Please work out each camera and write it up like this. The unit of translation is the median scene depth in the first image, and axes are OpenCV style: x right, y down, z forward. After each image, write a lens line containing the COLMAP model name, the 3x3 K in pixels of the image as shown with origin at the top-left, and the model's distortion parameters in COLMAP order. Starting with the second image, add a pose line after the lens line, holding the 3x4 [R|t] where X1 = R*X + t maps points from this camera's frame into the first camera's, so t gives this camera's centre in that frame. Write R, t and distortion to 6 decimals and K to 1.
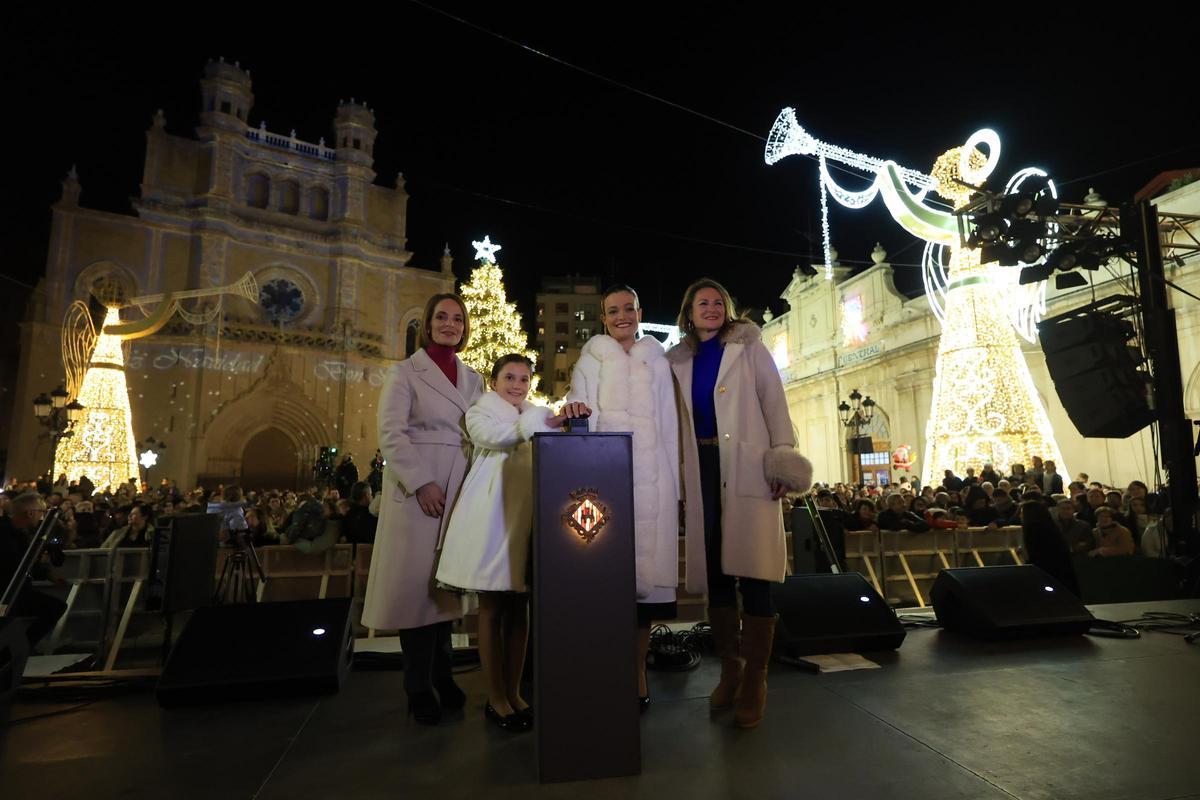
lens RADIAL K [[633.2, 0, 604.5], [0, 633.2, 393.3], [0, 0, 1]] dist [-0.000282, 0.000369]
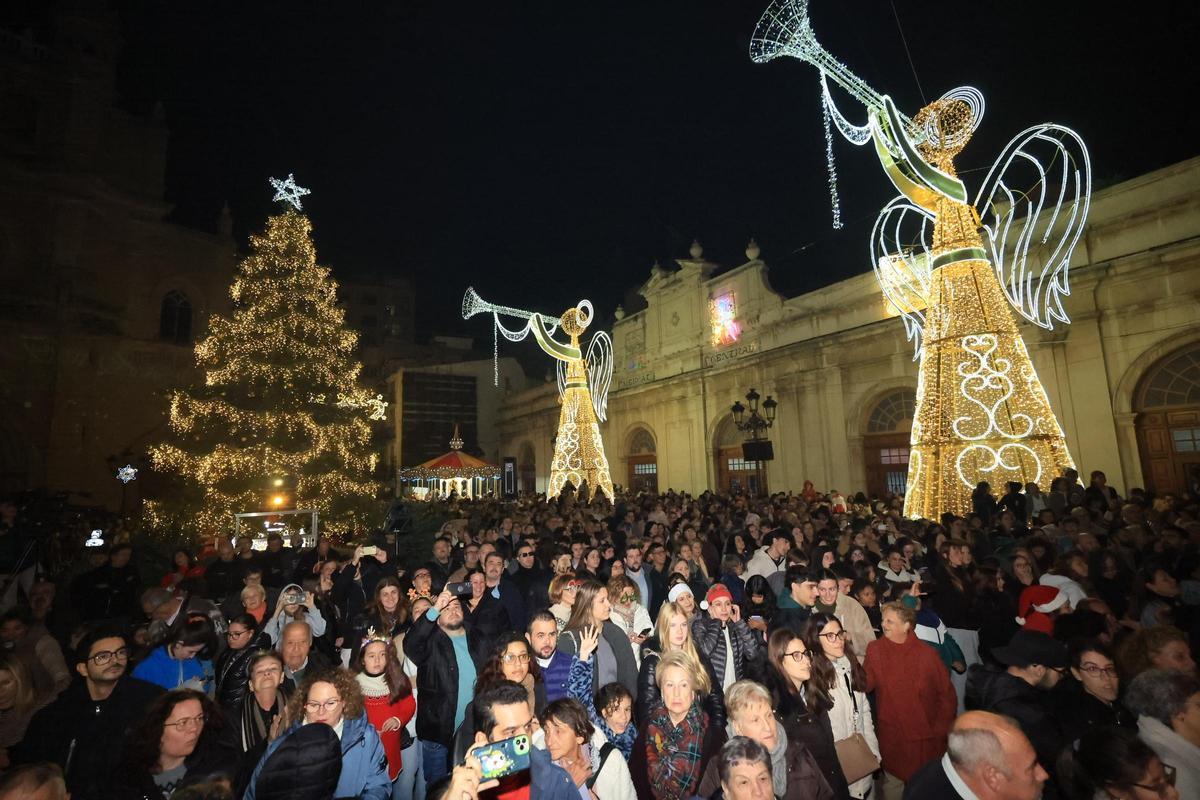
lens RADIAL K [[561.6, 0, 600.1], [0, 561.6, 393.9], [0, 0, 1]] dist [-0.000299, 0.000224]
pose [[0.937578, 0.027697, 0.346671, -0.078330], [-0.023188, 0.999584, -0.017149, 0.018440], [-0.347001, 0.008040, 0.937830, 0.297331]]
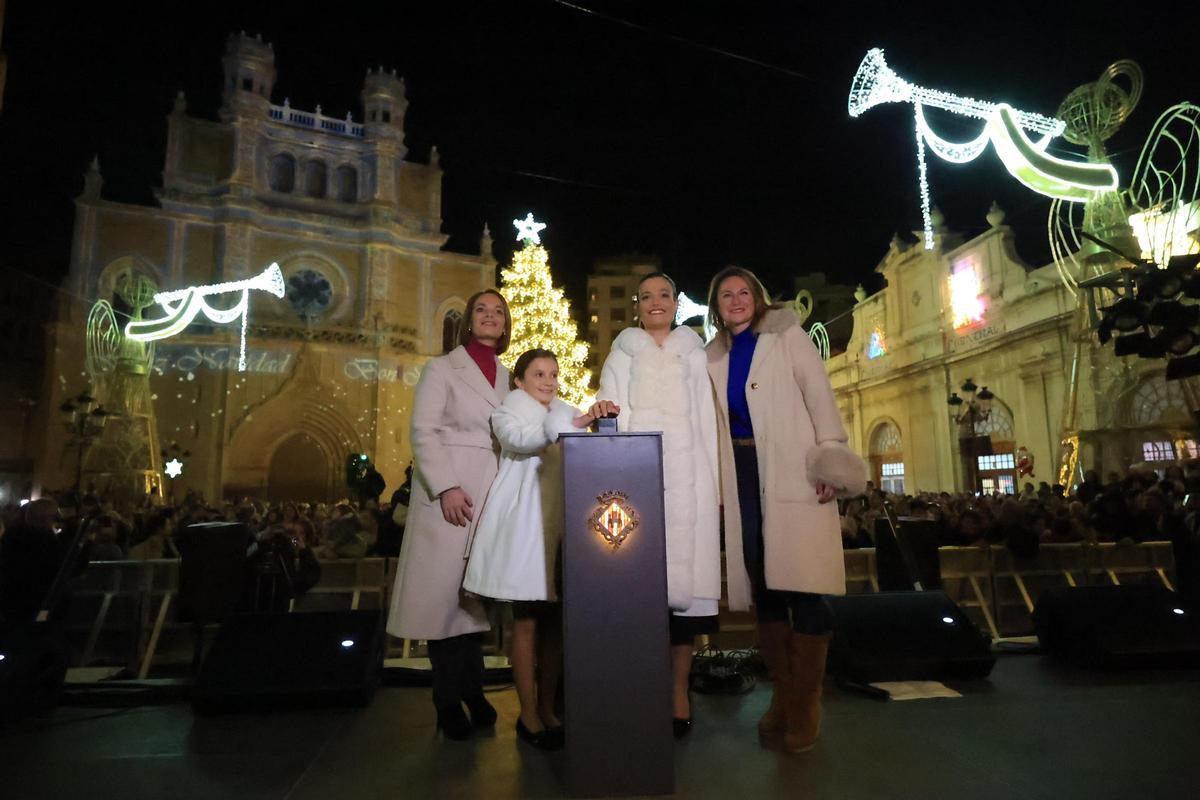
lens RADIAL K [[733.6, 0, 595.0], [0, 733.6, 383.6], [0, 0, 1]] dist [0.000575, -0.001979]
pose [[0.994659, -0.018562, -0.101532, 0.004898], [0.017749, 0.999803, -0.008901, -0.000131], [0.101677, 0.007051, 0.994792, -0.008122]]
